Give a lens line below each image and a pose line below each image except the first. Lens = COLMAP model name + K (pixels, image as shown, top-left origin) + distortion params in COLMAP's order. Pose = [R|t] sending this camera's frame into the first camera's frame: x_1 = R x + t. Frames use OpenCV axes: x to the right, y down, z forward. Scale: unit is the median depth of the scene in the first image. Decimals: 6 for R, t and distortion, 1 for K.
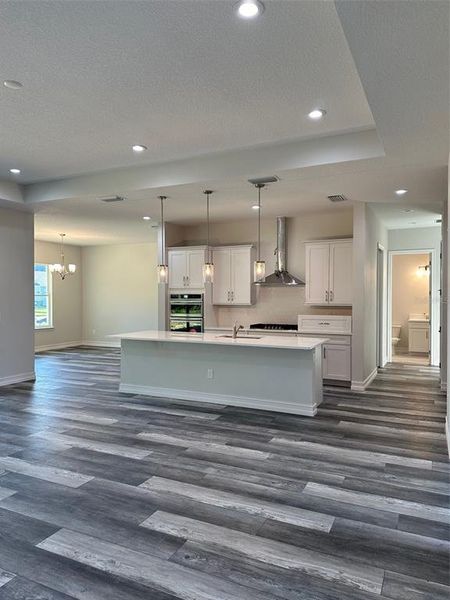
lens RADIAL K [[420.6, 0, 225.0], [0, 420.6, 300.0], [0, 0, 1]] dist [0.061924, -0.074299]
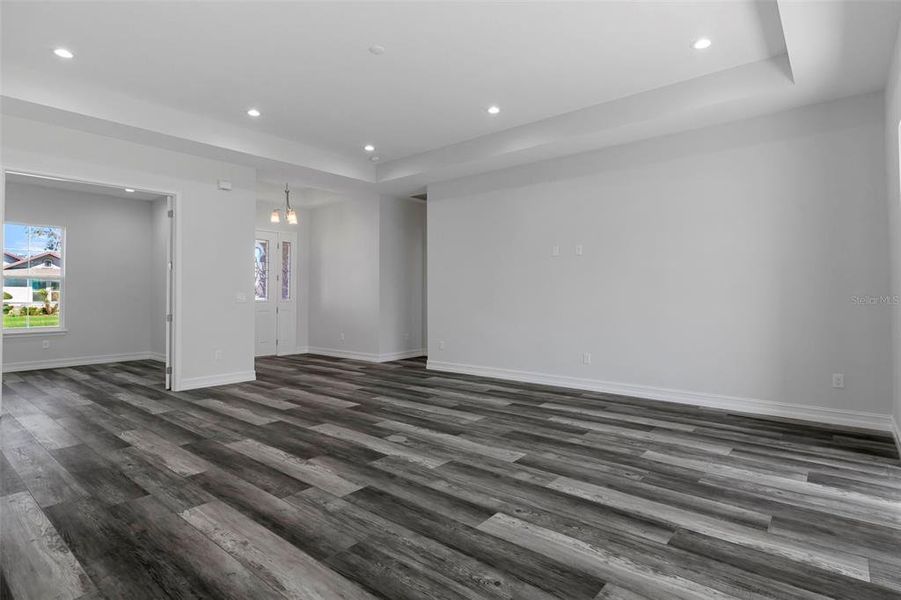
lens RADIAL K [[463.6, 0, 453.0], [0, 463.6, 293.5], [0, 0, 1]] dist [0.003730, 0.000556]
pose [[-0.970393, 0.006470, 0.241443, -0.870526], [0.008822, 0.999924, 0.008662, 0.066865], [-0.241369, 0.010535, -0.970376, 1.879539]]
